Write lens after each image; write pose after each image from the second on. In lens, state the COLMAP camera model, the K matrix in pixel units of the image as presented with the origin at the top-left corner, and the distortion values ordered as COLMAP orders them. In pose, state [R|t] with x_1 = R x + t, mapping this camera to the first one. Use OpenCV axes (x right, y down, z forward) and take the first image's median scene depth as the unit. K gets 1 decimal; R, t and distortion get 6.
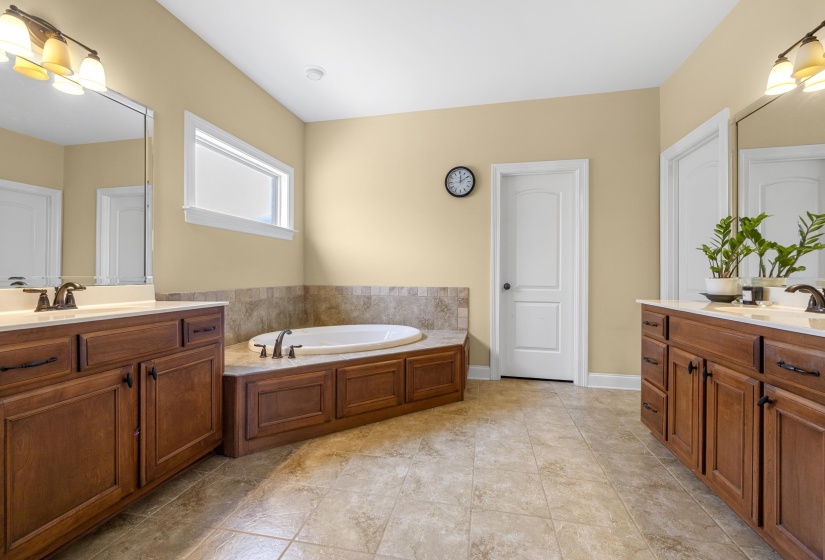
lens RADIAL K [[359.1, 0, 414.7], [0, 359.1, 273.8], [0, 0, 1]] dist [0.001813, 0.000013]
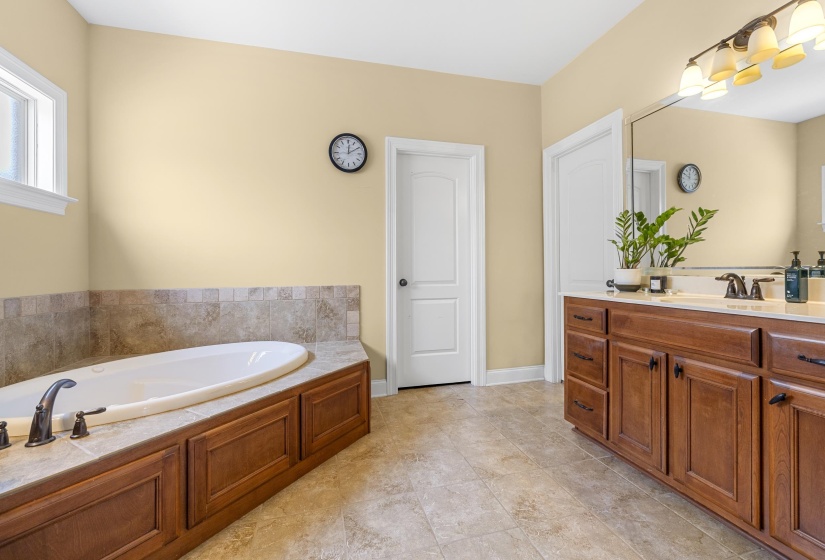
lens RADIAL K [[359.1, 0, 421.1], [0, 359.1, 266.7], [0, 0, 1]] dist [0.001813, 0.000013]
pose [[0.886545, -0.010729, 0.462518, -0.164537], [0.013740, 0.999901, -0.003141, 0.001770], [-0.462438, 0.009140, 0.886604, 0.360912]]
